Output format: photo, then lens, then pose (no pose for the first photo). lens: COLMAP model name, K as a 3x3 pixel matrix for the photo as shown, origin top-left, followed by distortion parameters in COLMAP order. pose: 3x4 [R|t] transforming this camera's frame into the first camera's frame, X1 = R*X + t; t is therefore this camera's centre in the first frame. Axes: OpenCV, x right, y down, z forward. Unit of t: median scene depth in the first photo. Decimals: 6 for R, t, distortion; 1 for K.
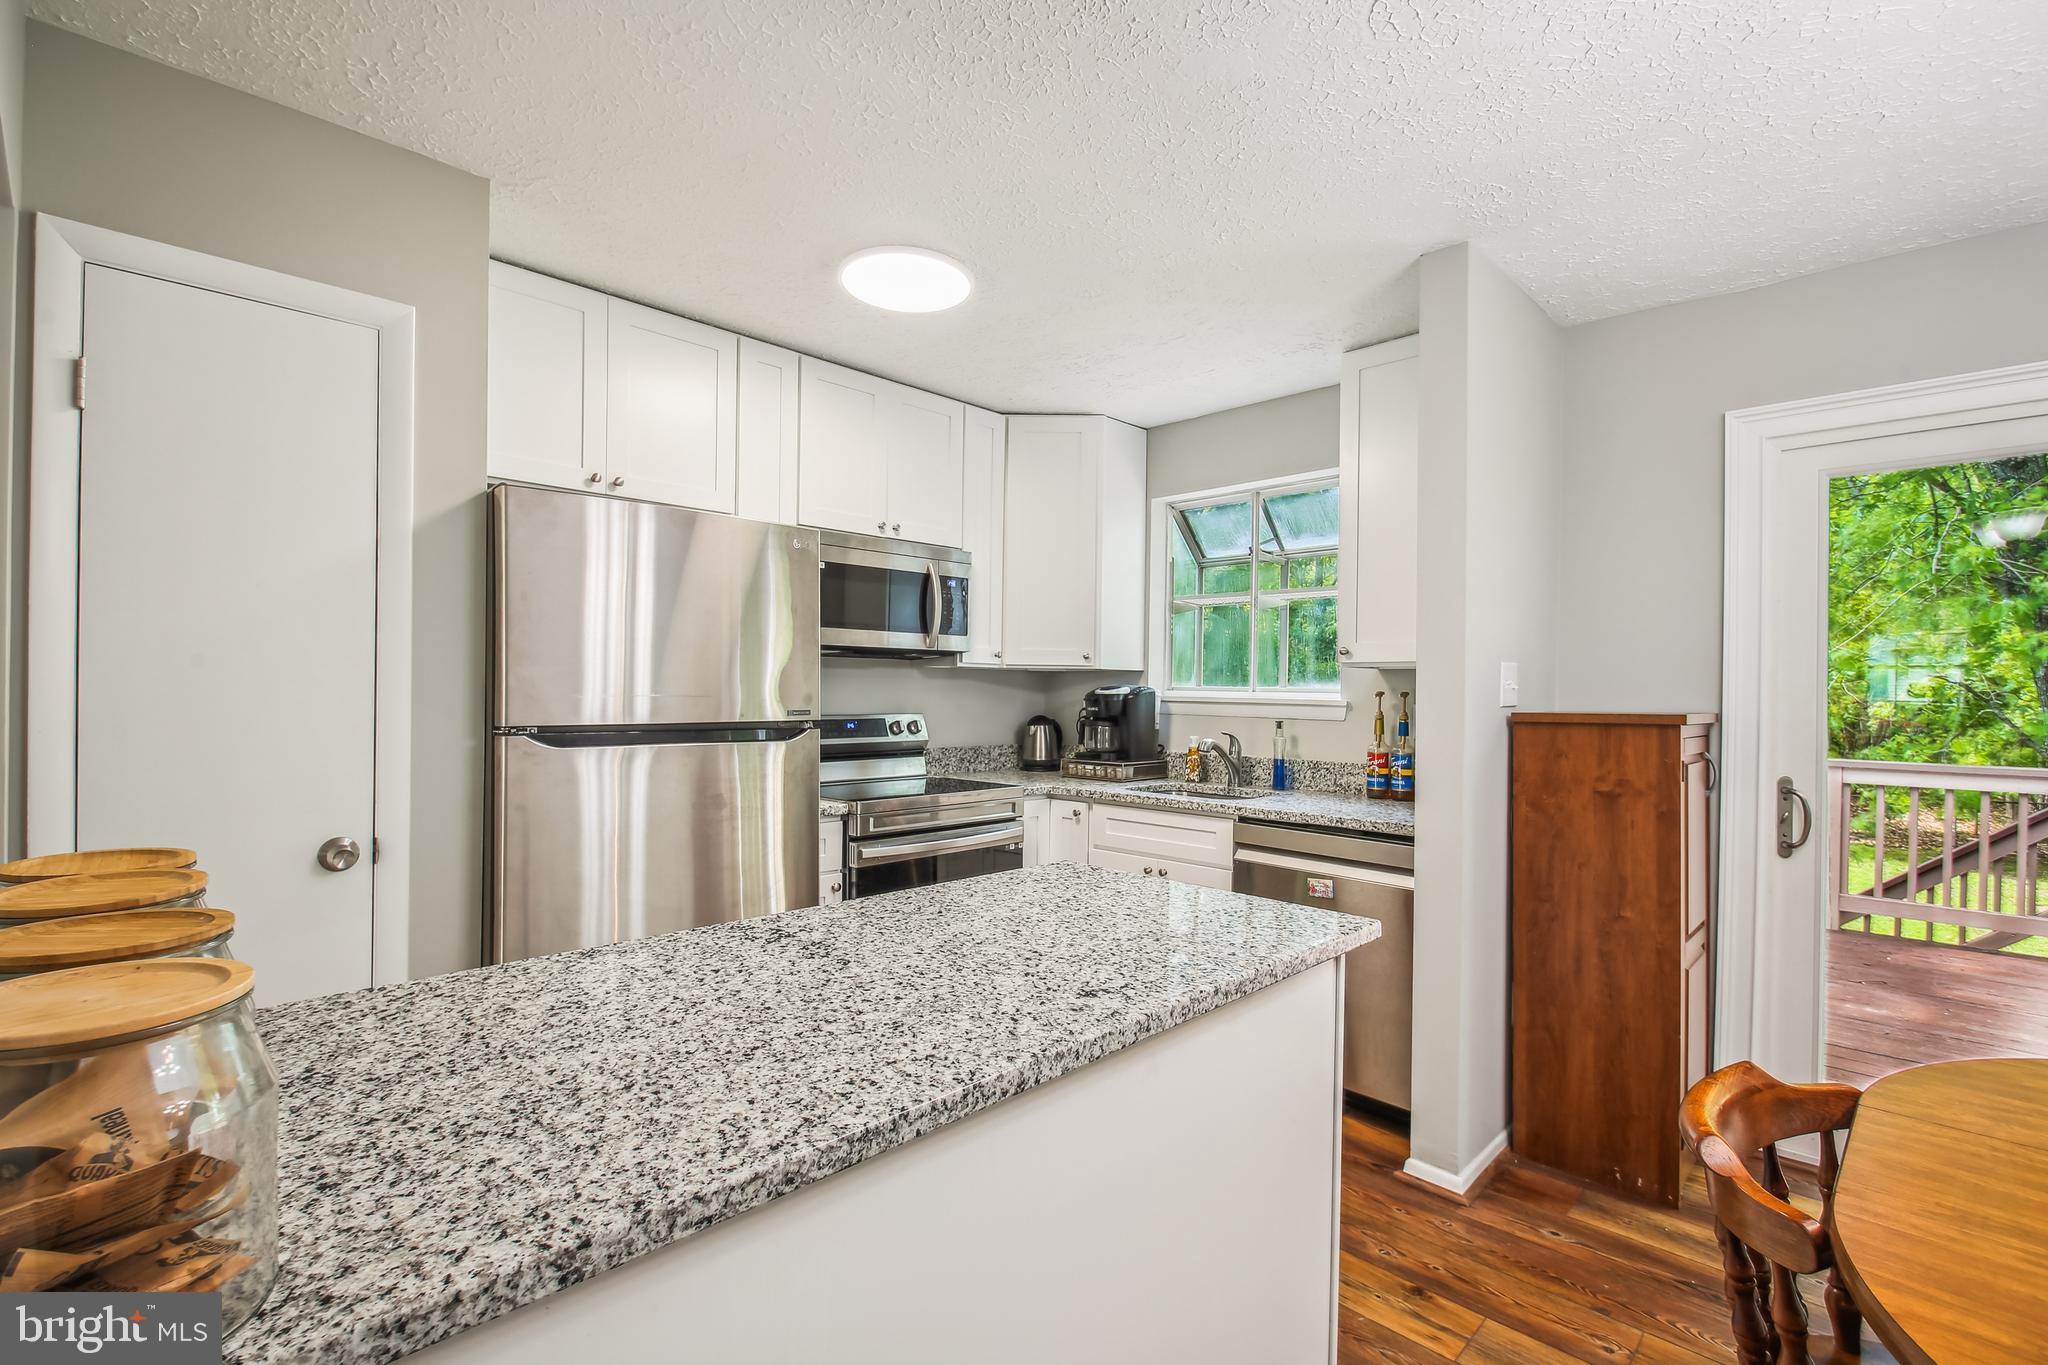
lens RADIAL K [[916.2, 0, 986.1], [0, 916.2, 703.7], [0, 0, 1]] dist [-0.009377, -0.000231]
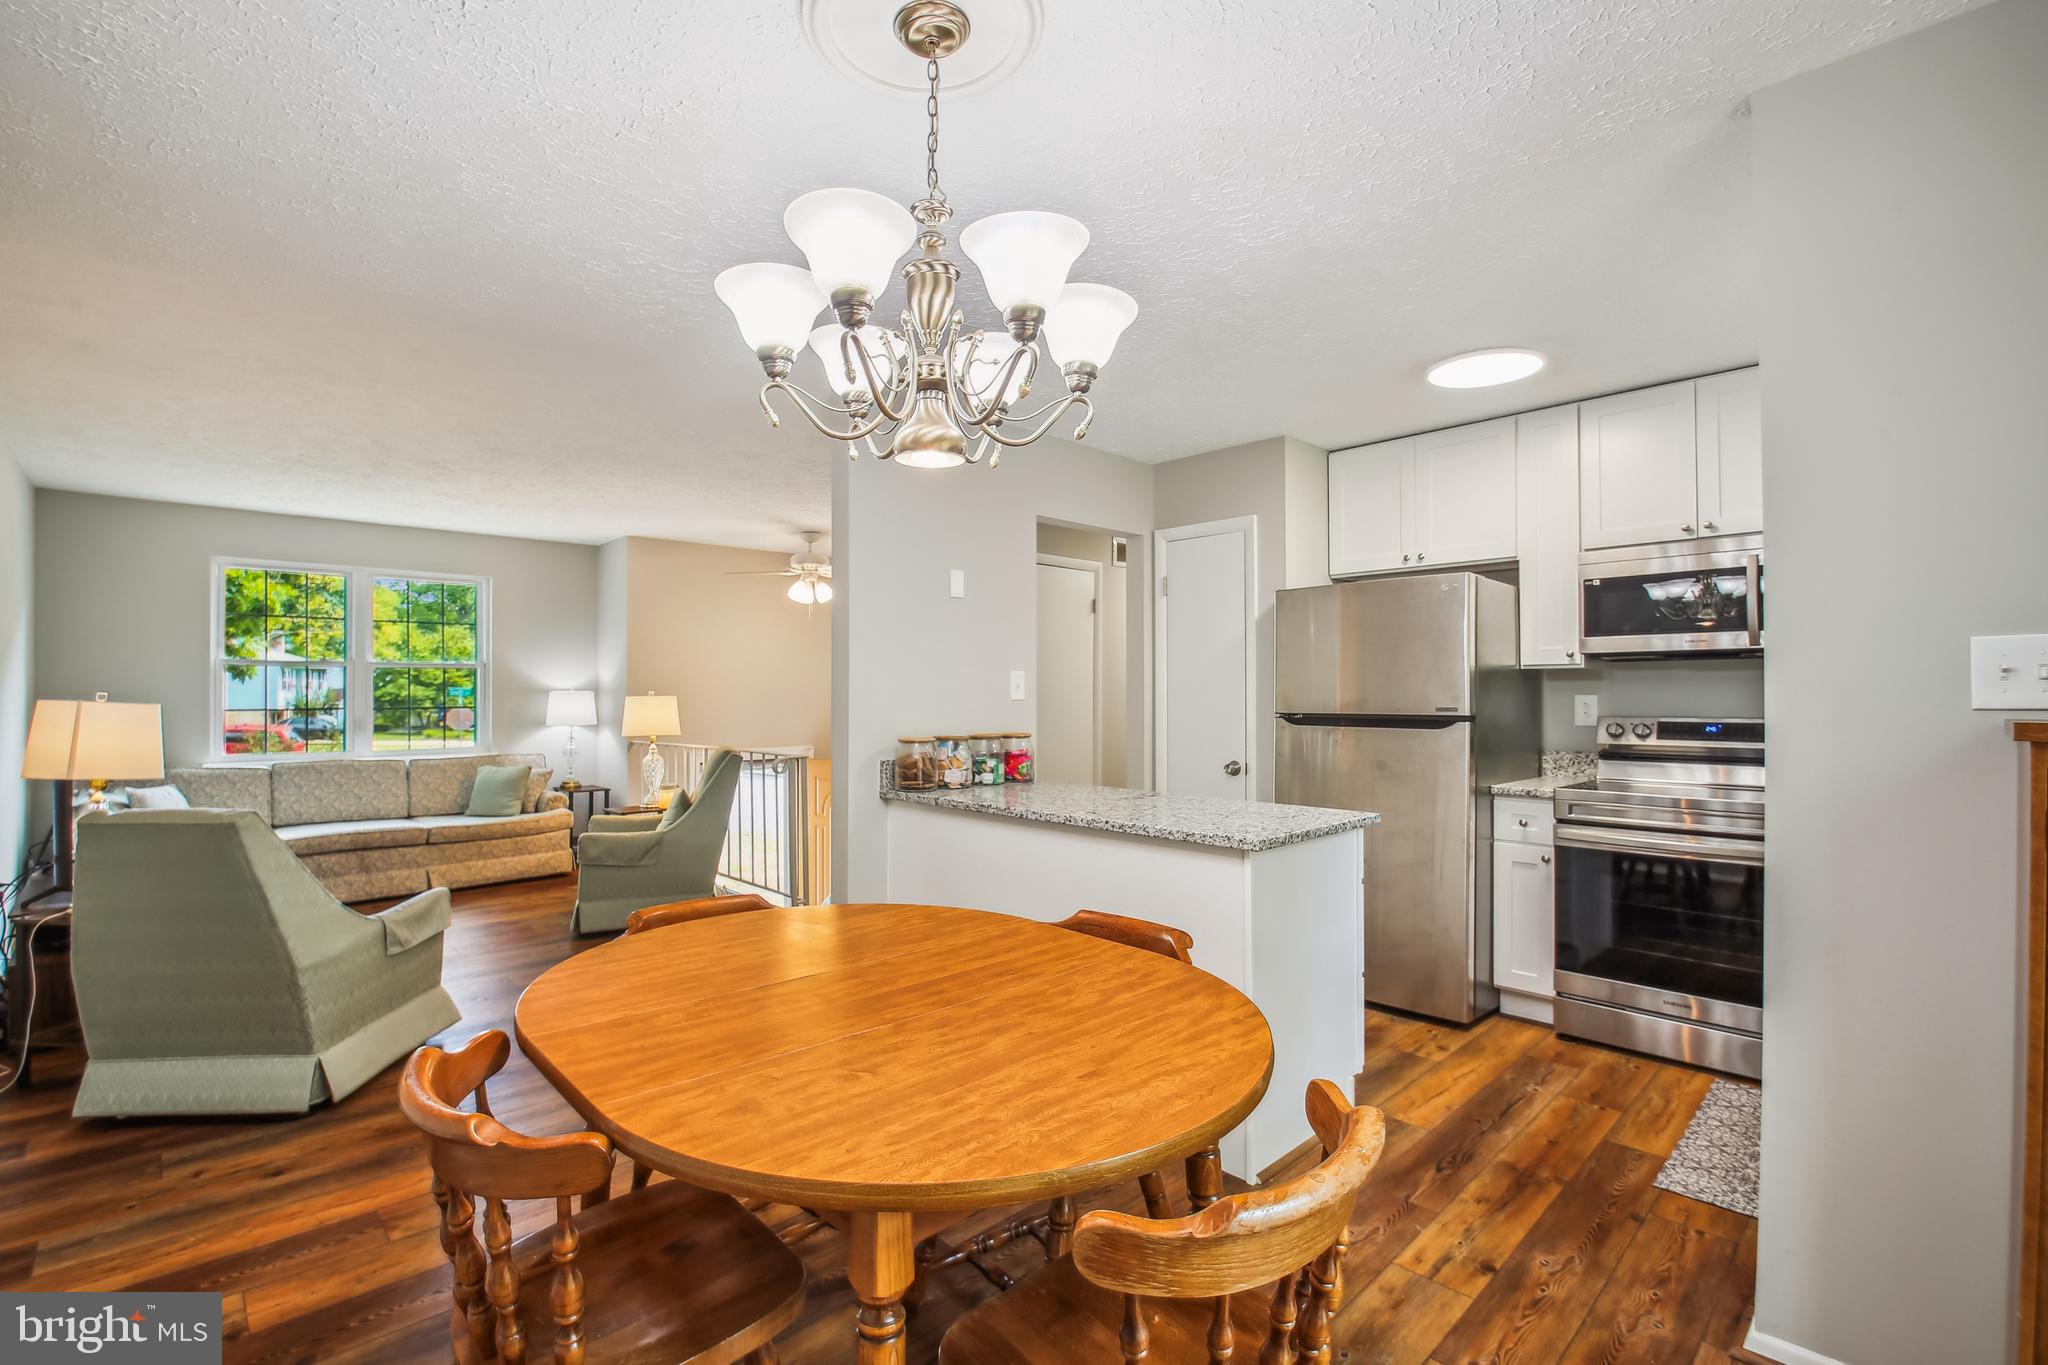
lens RADIAL K [[915.2, 0, 1012.8], [0, 915.2, 674.1], [0, 0, 1]] dist [-0.002253, -0.016086]
pose [[-0.004478, -0.030591, -0.999522, 1.255779], [-0.008473, 0.999497, -0.030553, 0.005372], [0.999954, 0.008332, -0.004735, 0.376617]]
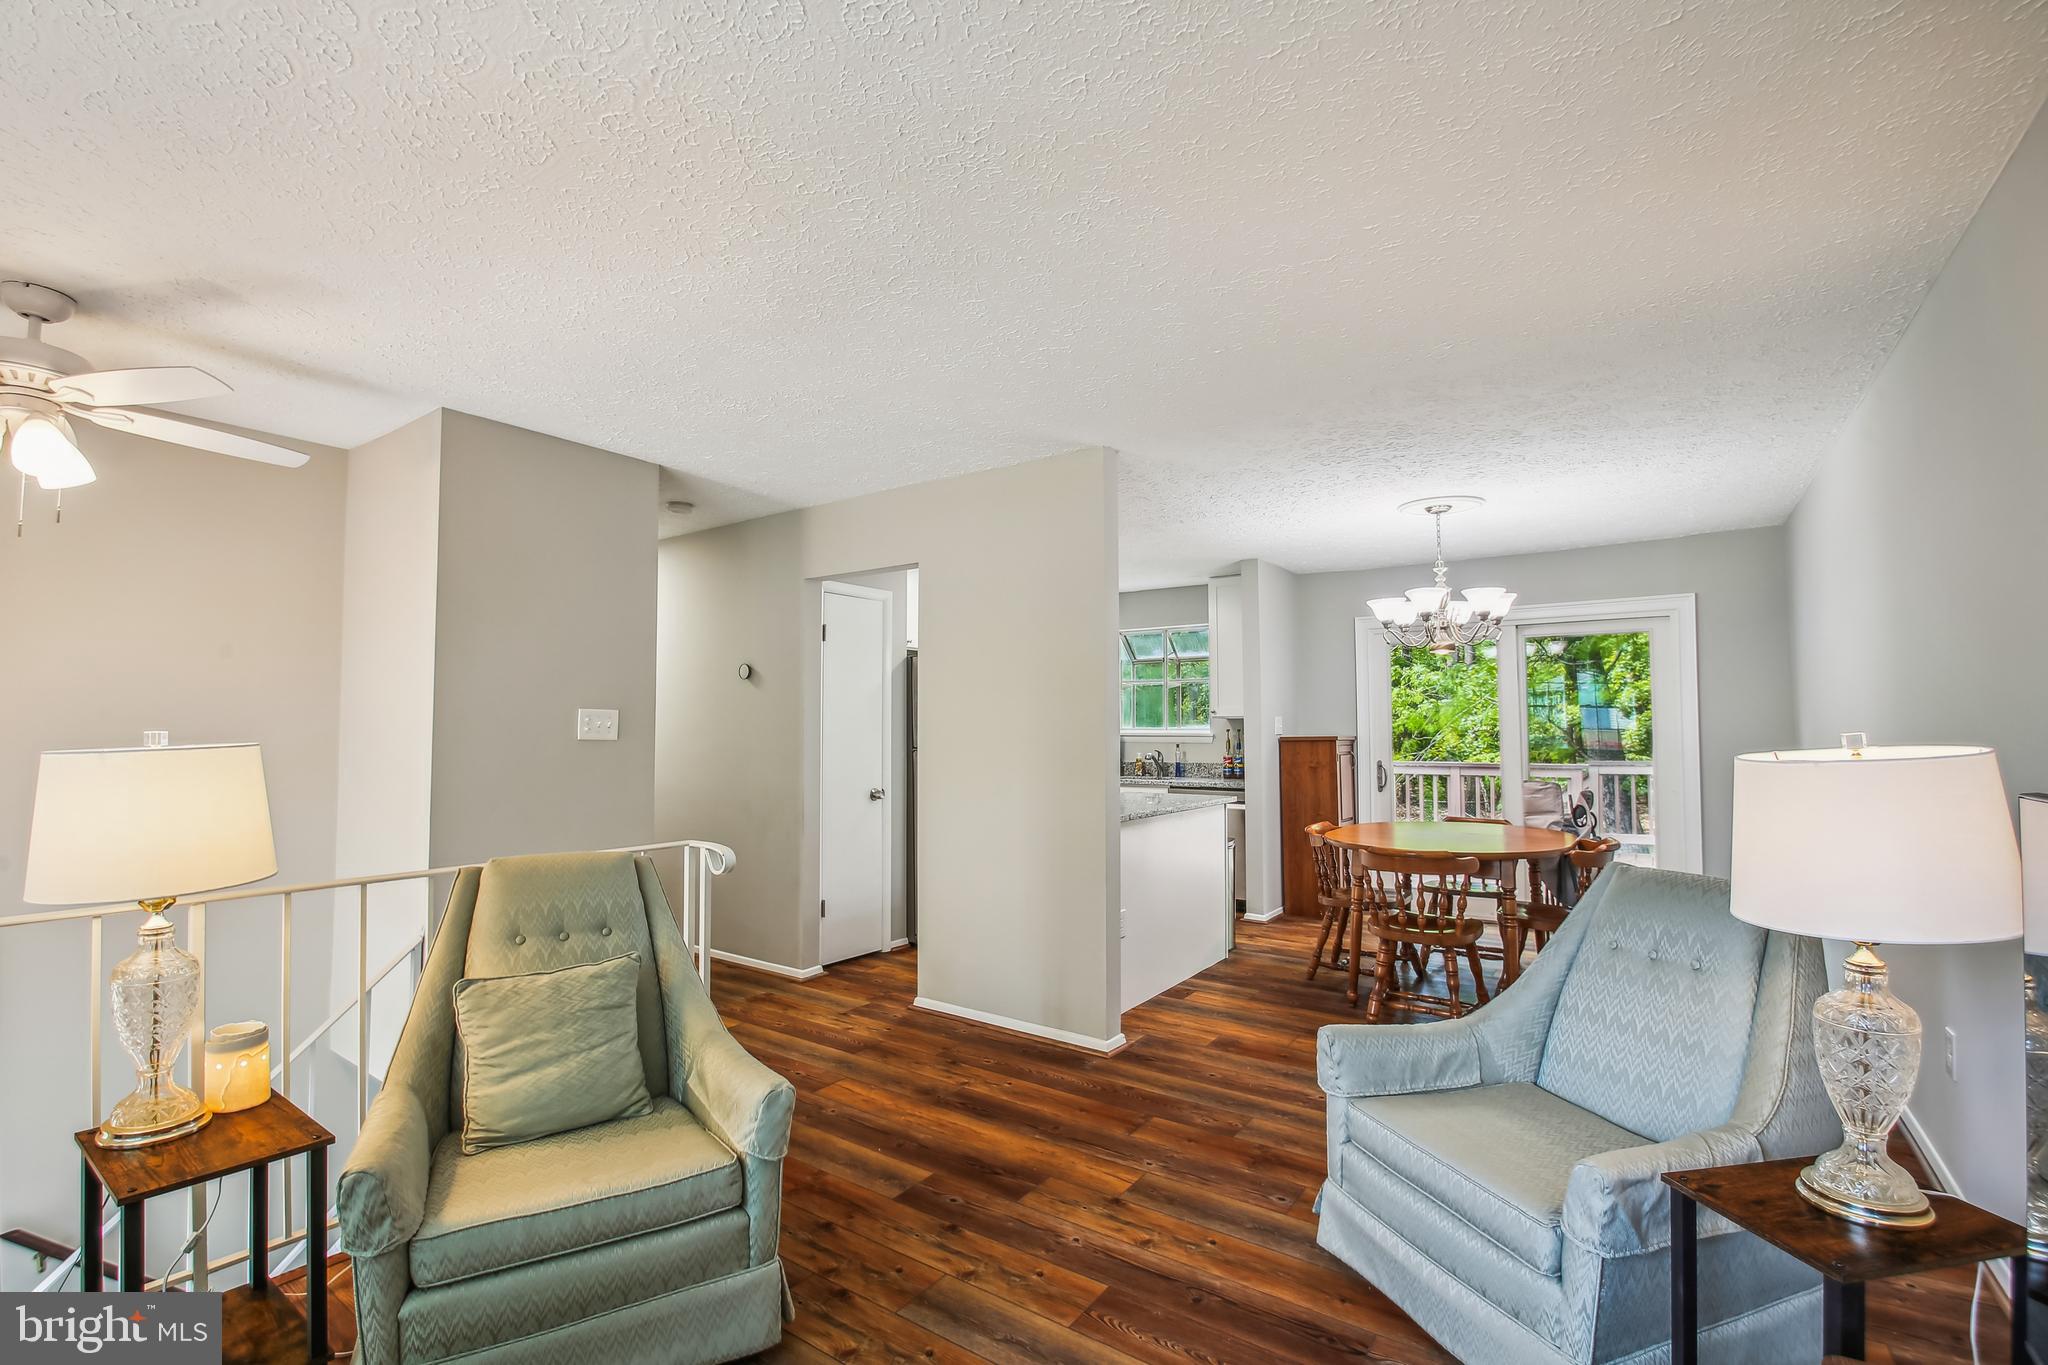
lens RADIAL K [[916.2, 0, 986.1], [0, 916.2, 703.7], [0, 0, 1]] dist [-0.009377, -0.000231]
pose [[0.986738, -0.007994, 0.162124, -0.634826], [0.014464, 0.999144, -0.038768, 0.003707], [-0.161676, 0.040599, 0.986008, -1.368408]]
